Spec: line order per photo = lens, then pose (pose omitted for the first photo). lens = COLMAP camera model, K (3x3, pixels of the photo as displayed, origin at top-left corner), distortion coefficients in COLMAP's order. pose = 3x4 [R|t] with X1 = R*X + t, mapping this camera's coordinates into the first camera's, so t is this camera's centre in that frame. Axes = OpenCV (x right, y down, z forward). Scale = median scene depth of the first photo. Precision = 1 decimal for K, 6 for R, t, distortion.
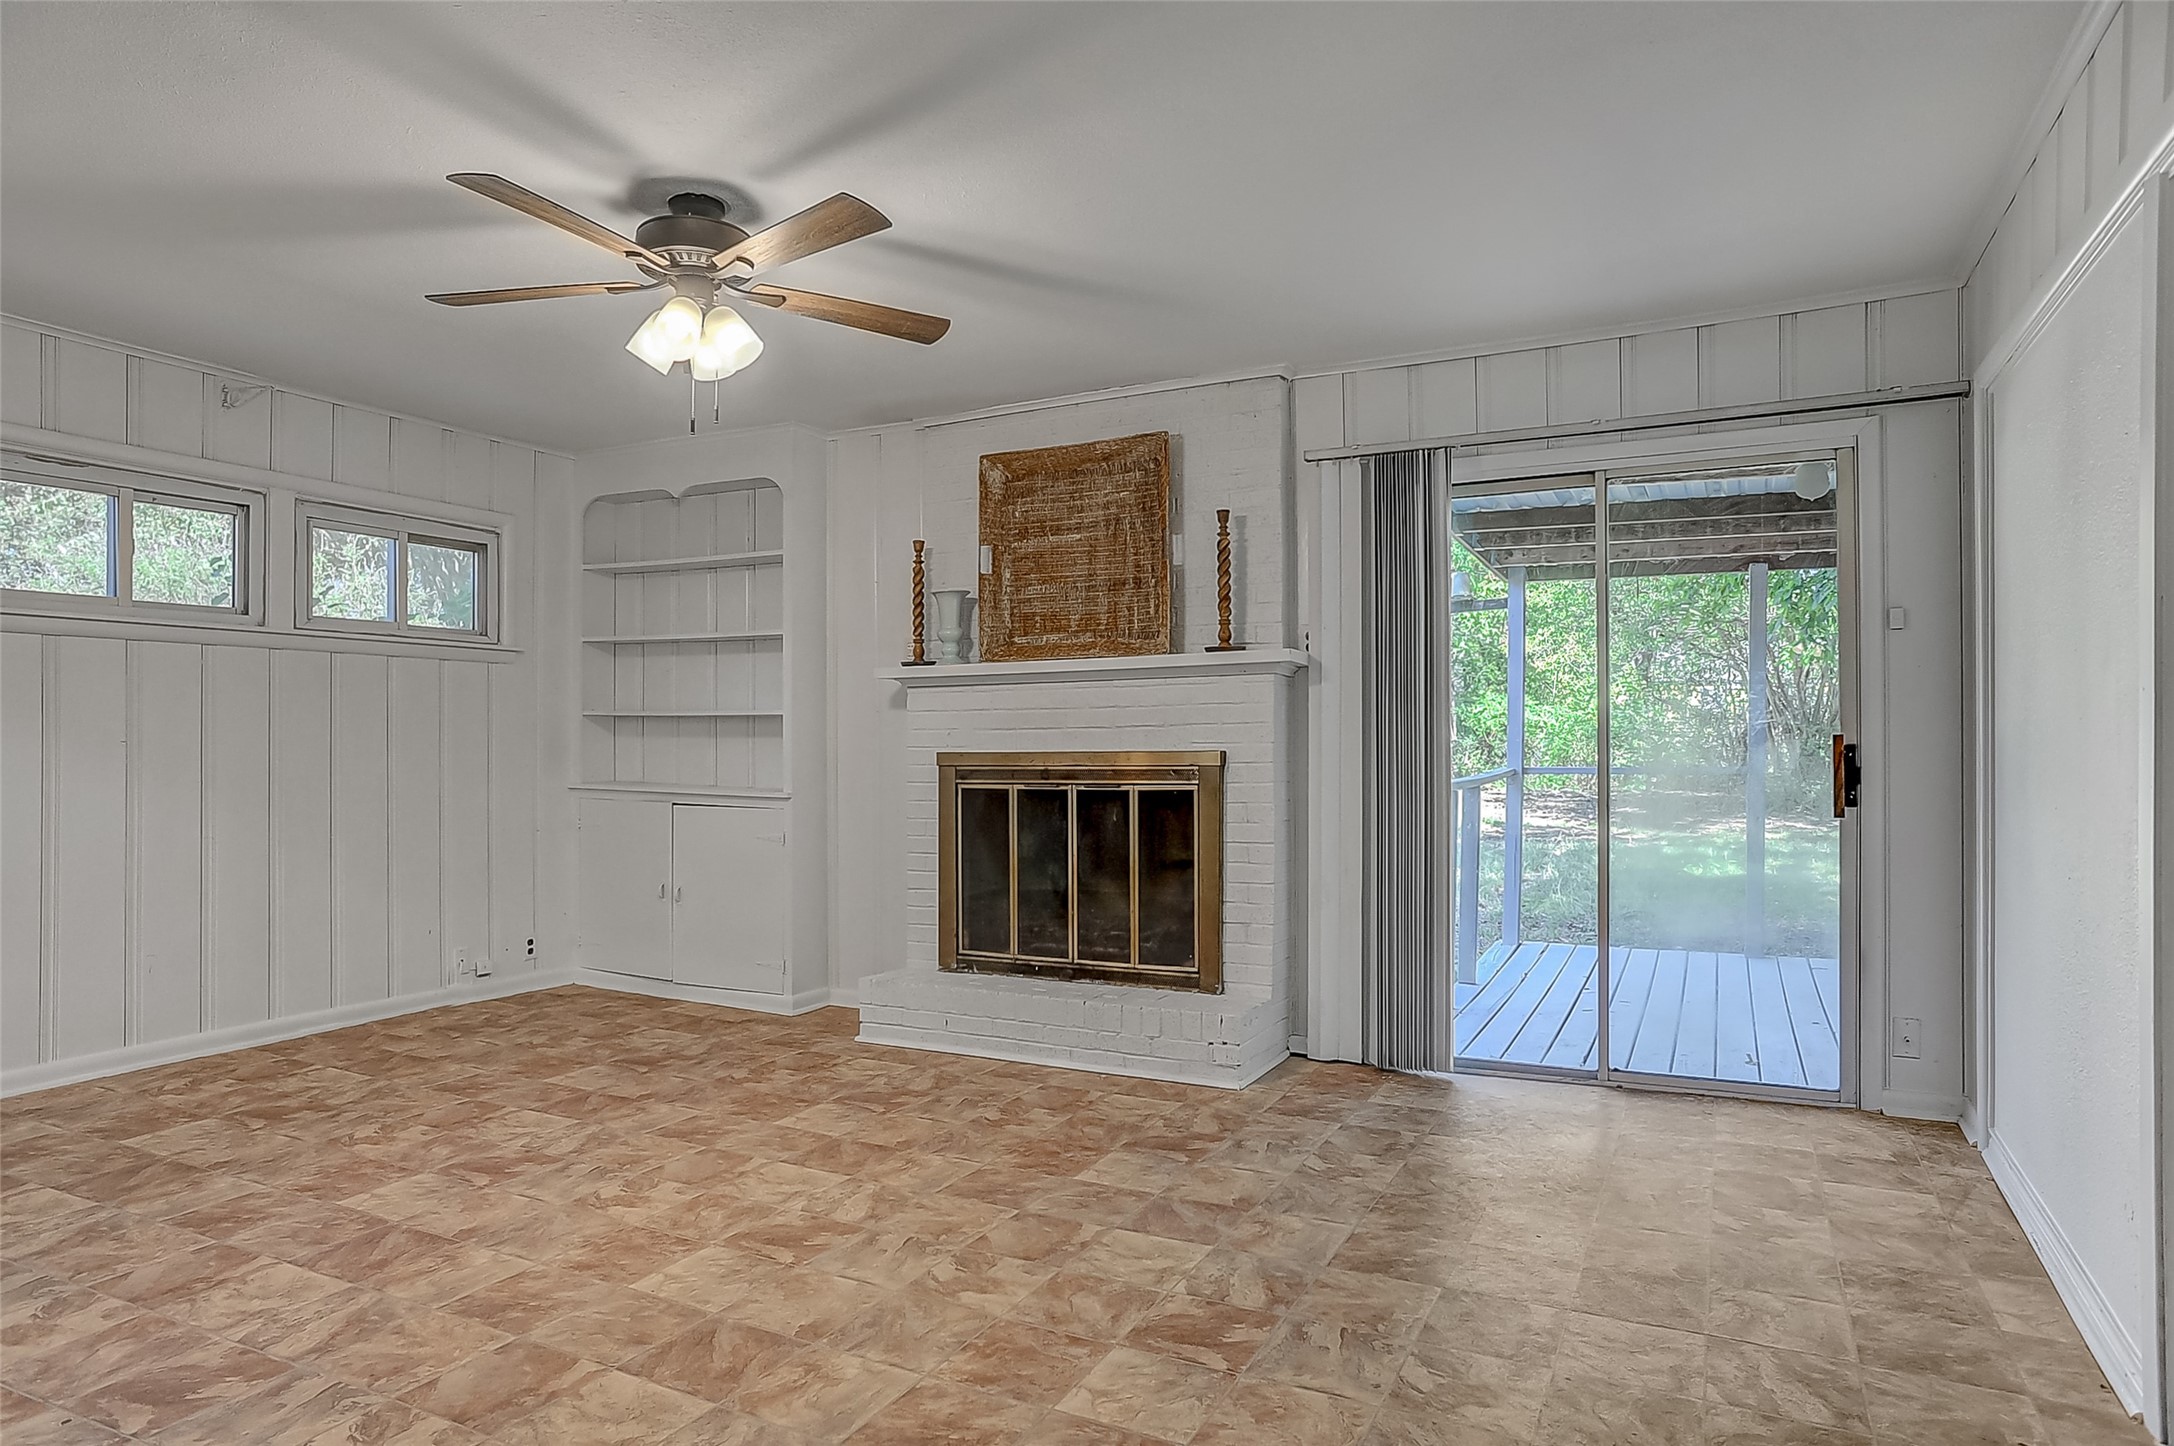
lens RADIAL K [[1249.7, 0, 1123.3], [0, 1249.7, 725.2], [0, 0, 1]] dist [-0.068073, 0.045637]
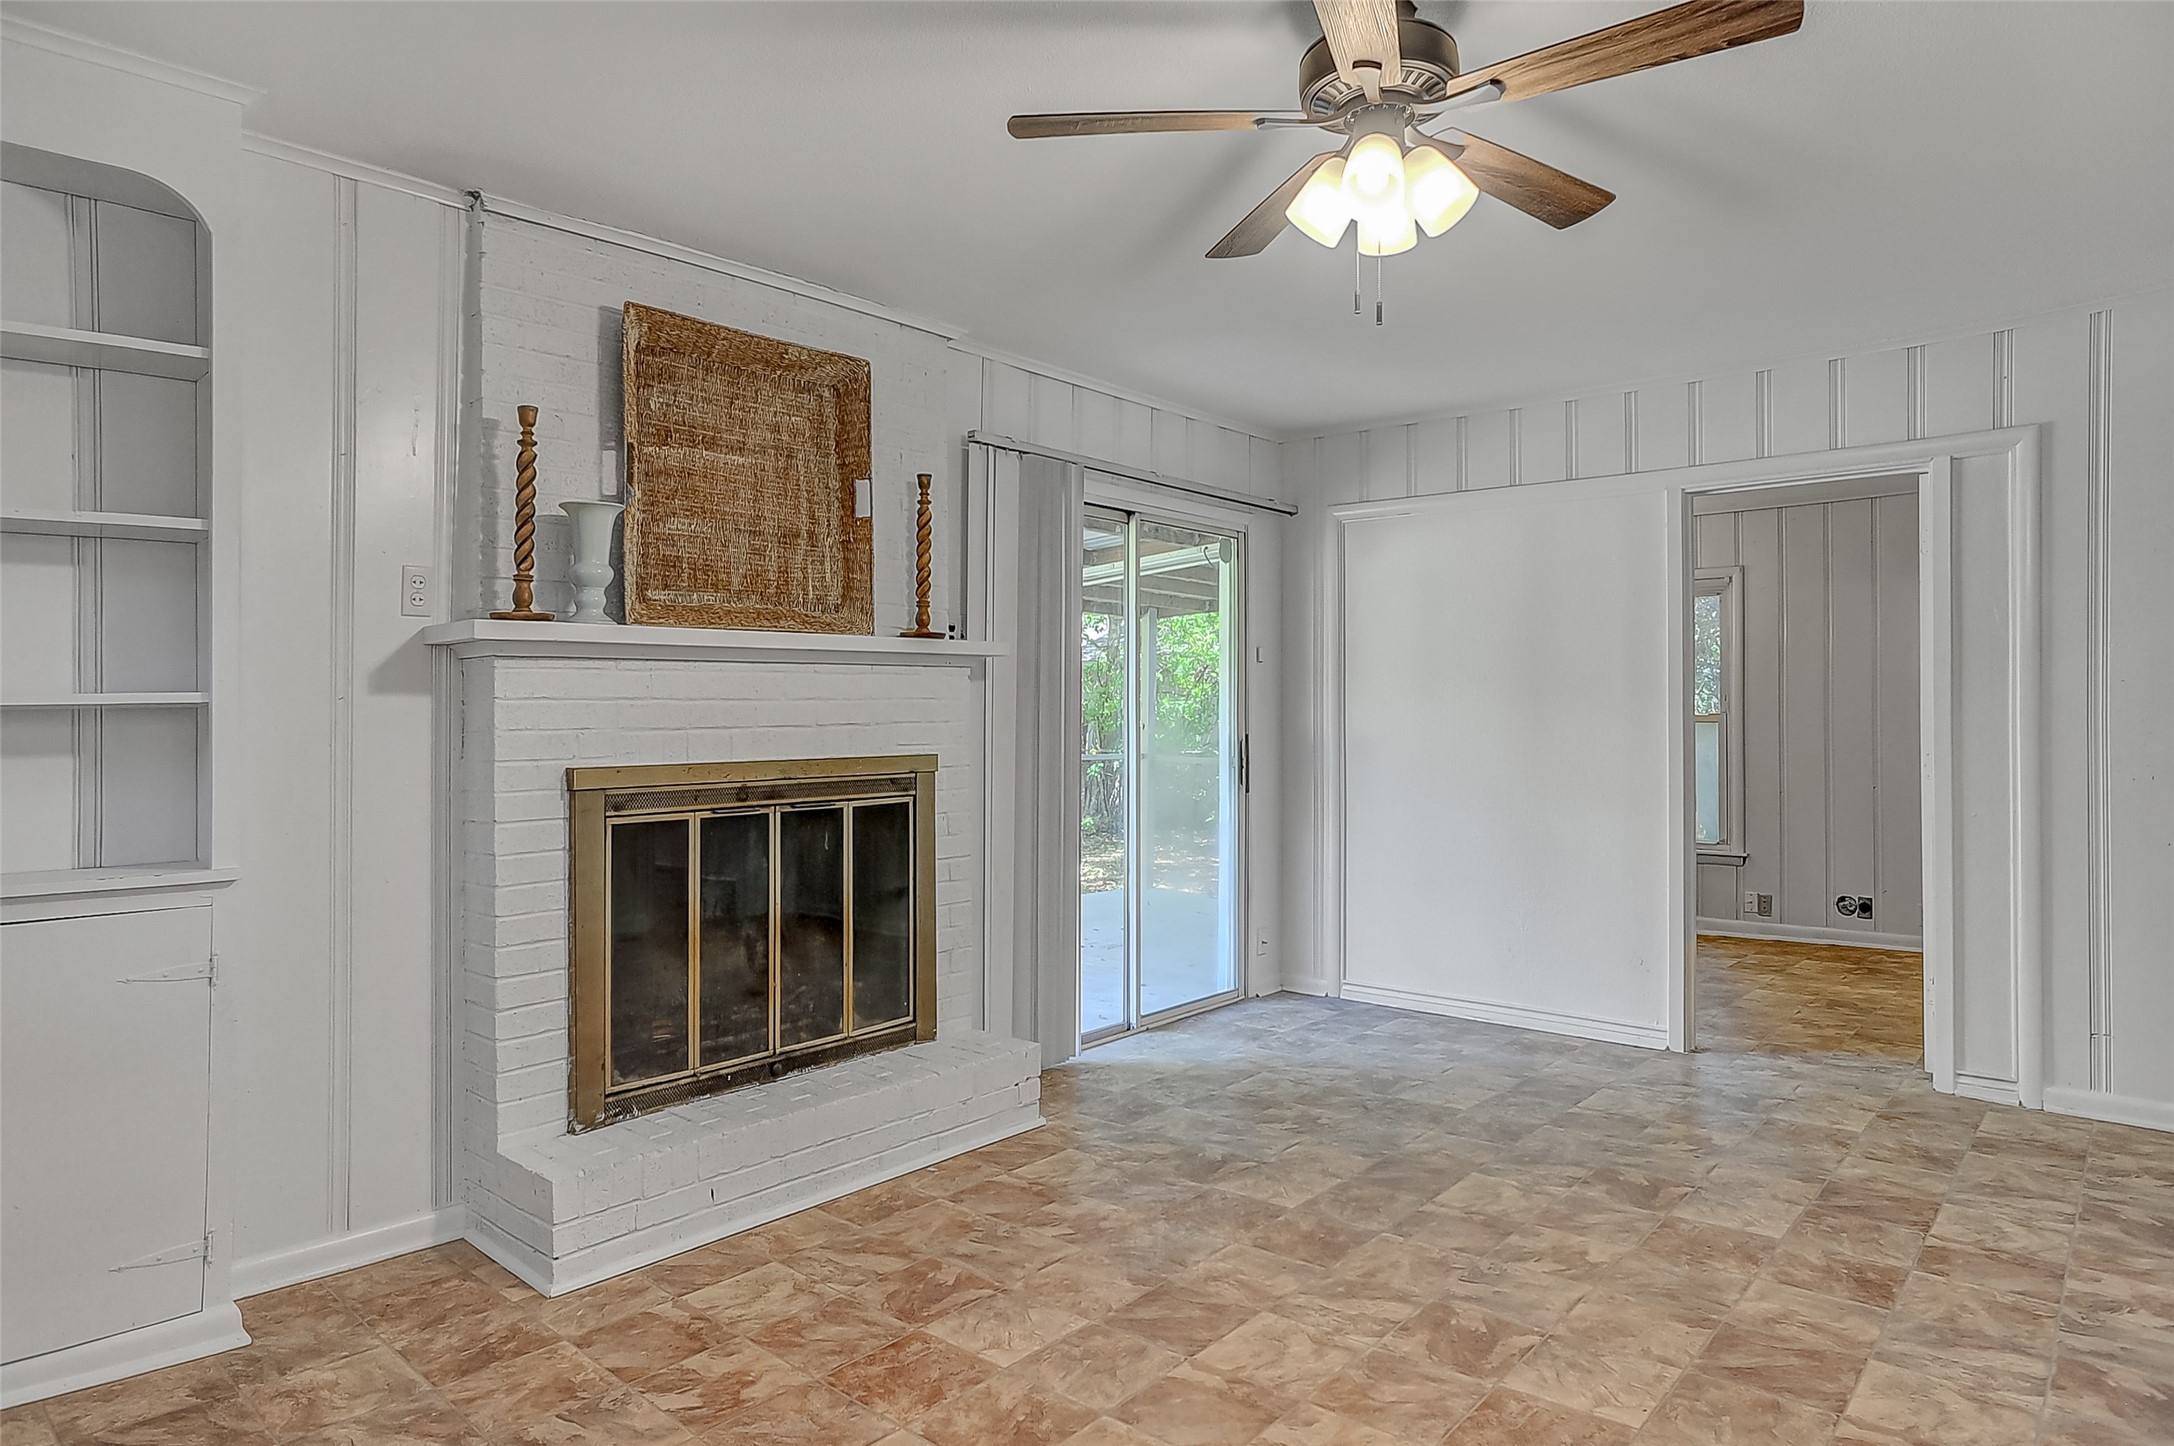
lens RADIAL K [[1290.0, 0, 1154.2], [0, 1290.0, 670.3], [0, 0, 1]] dist [-0.066176, 0.036109]
pose [[0.210360, 0.042406, 0.976704, -0.774255], [-0.005390, 0.999094, -0.042217, -0.000697], [-0.977609, 0.003616, 0.210398, 0.677059]]
